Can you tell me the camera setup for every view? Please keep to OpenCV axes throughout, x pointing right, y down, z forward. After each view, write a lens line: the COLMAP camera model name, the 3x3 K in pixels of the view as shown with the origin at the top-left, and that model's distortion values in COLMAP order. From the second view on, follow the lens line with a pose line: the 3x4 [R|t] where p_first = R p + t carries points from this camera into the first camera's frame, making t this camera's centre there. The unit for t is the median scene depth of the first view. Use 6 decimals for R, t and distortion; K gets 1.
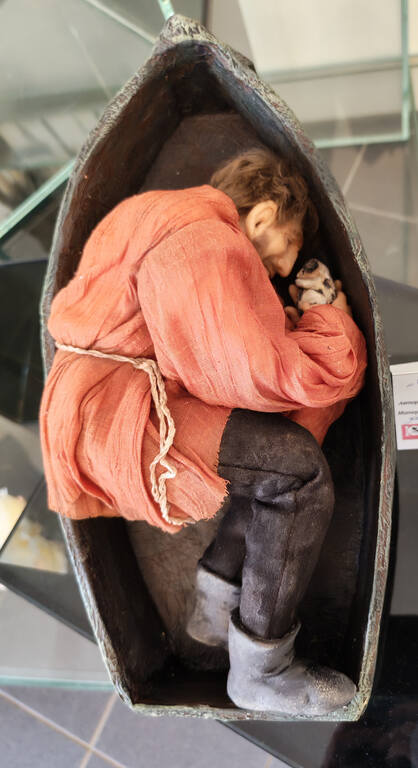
lens RADIAL K [[585.3, 0, 210.5], [0, 585.3, 385.0], [0, 0, 1]] dist [0.010694, 0.000885]
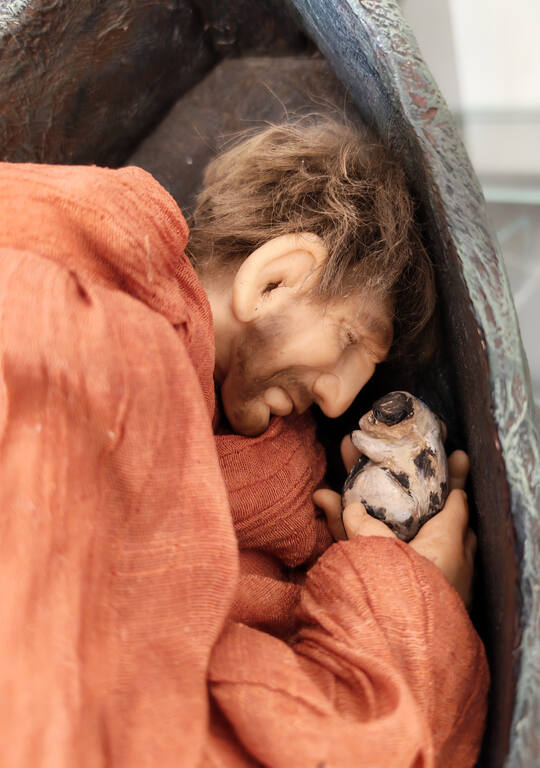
lens RADIAL K [[585.9, 0, 268.1], [0, 585.9, 382.9], [0, 0, 1]] dist [-0.010832, -0.008050]
pose [[0.962736, 0.189031, -0.193410, 0.165487], [-0.199196, 0.979357, -0.034353, -0.192859], [0.182924, 0.071599, 0.980516, 0.603617]]
